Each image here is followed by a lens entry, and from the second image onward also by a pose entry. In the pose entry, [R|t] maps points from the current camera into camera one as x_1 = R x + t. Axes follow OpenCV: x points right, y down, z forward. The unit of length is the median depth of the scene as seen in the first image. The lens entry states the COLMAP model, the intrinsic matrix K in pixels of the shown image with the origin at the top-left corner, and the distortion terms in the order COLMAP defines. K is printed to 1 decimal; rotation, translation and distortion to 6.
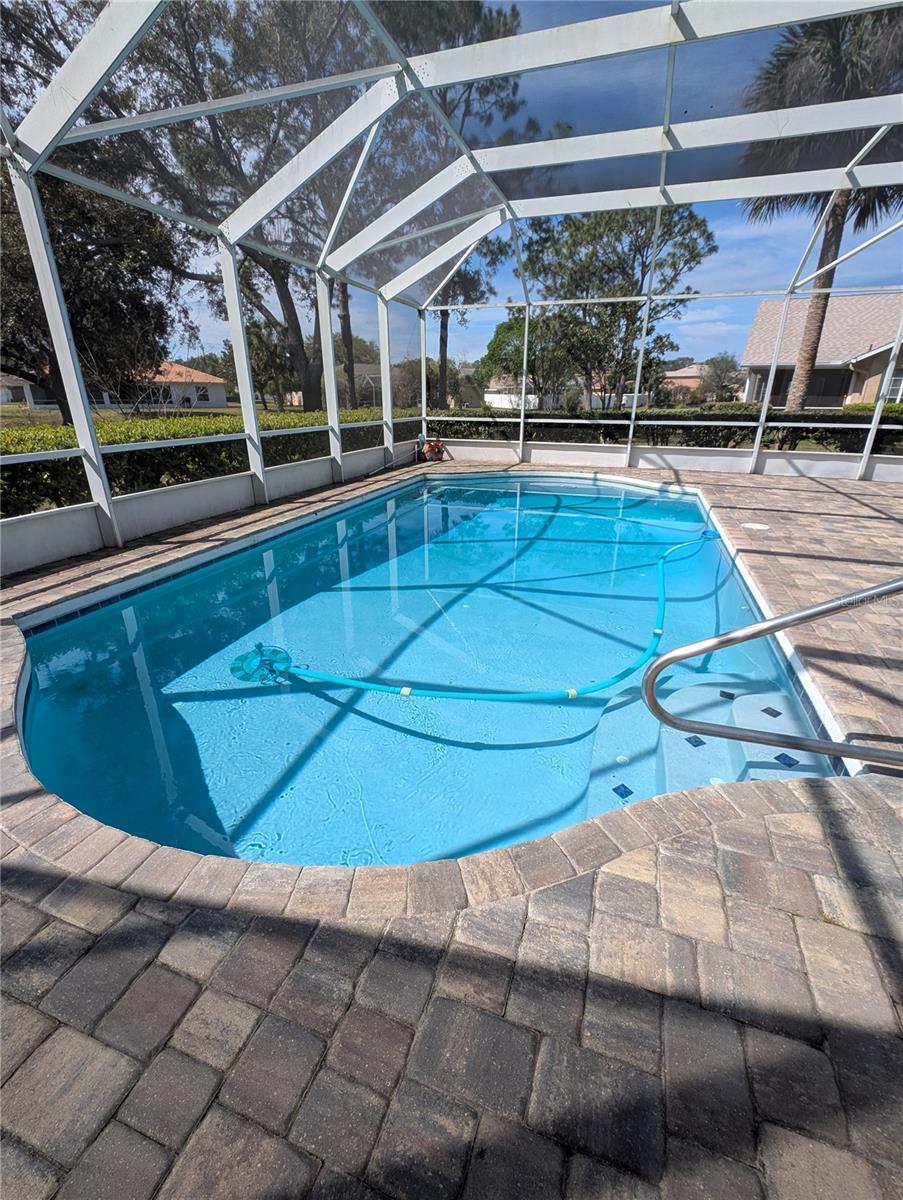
lens RADIAL K [[522.1, 0, 453.6], [0, 522.1, 605.3], [0, 0, 1]] dist [0.002328, -0.002361]
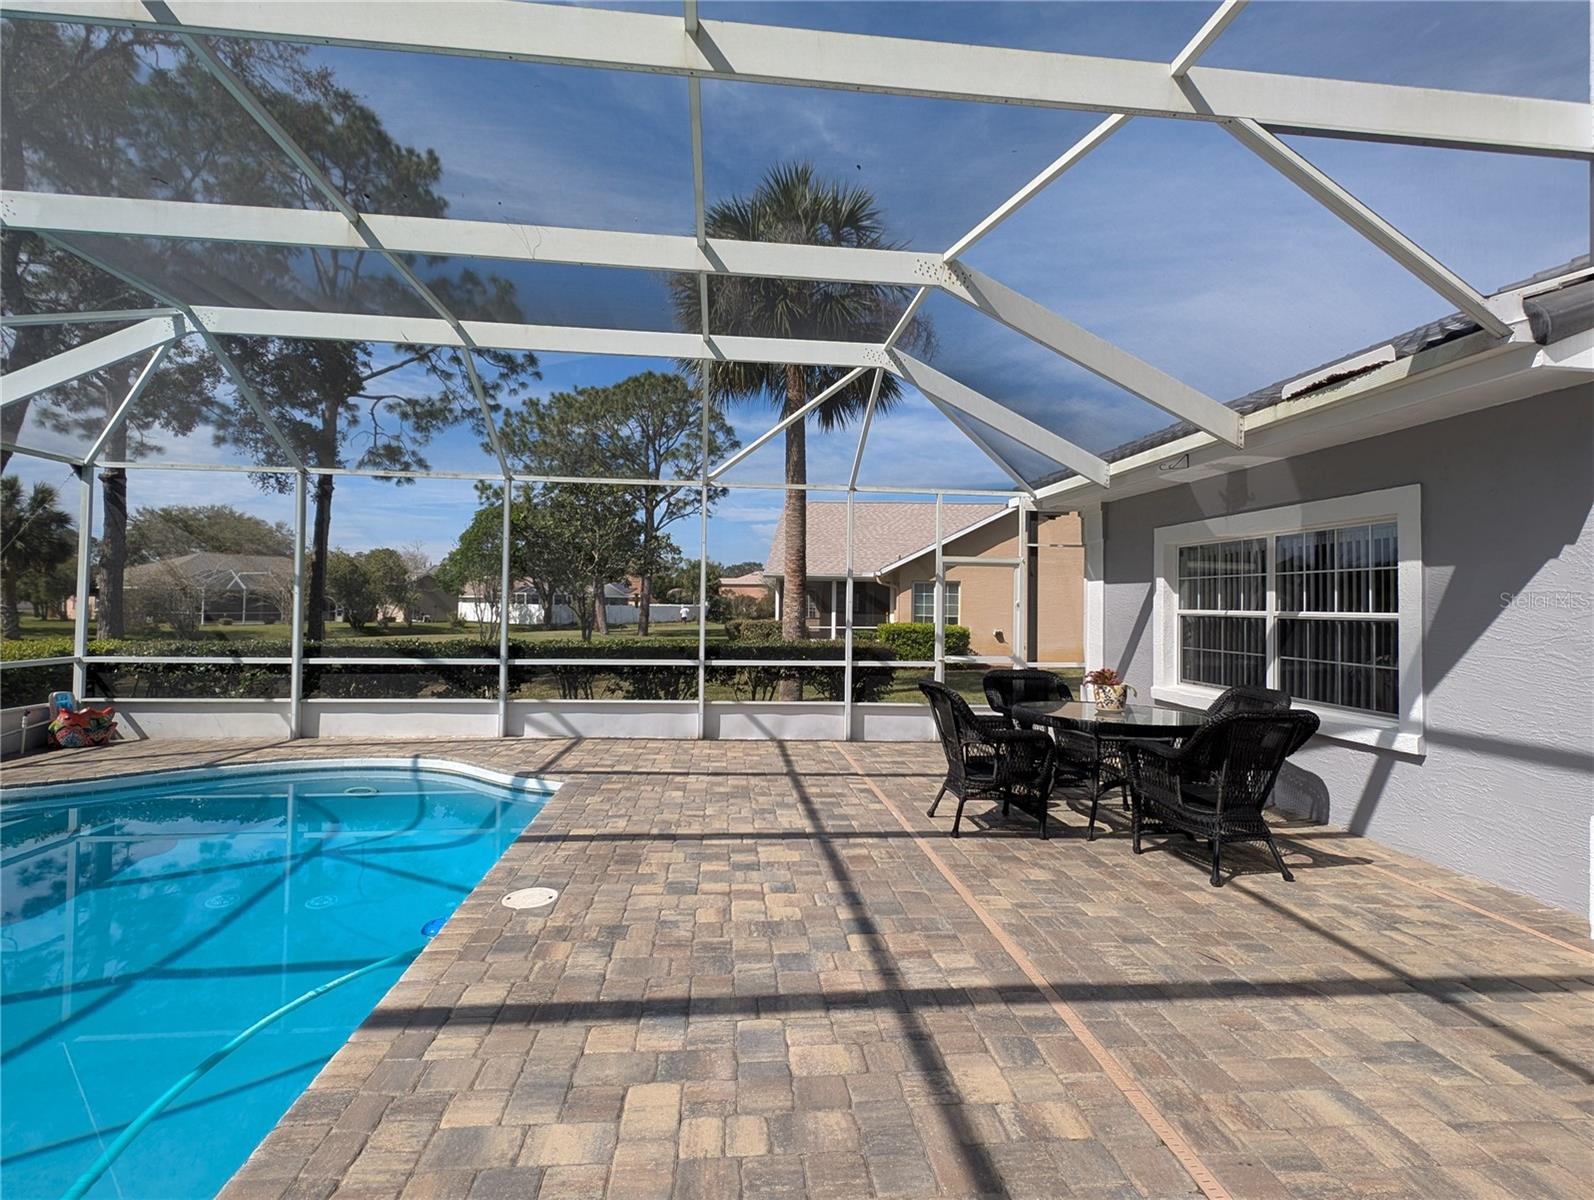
lens RADIAL K [[768.5, 0, 795.8], [0, 768.5, 593.5], [0, 0, 1]] dist [0.010949, -0.000578]
pose [[0.908818, 0.016215, 0.416877, 0.237368], [0.145946, 0.923748, -0.354104, -0.058547], [-0.390831, 0.382657, 0.837153, 0.103729]]
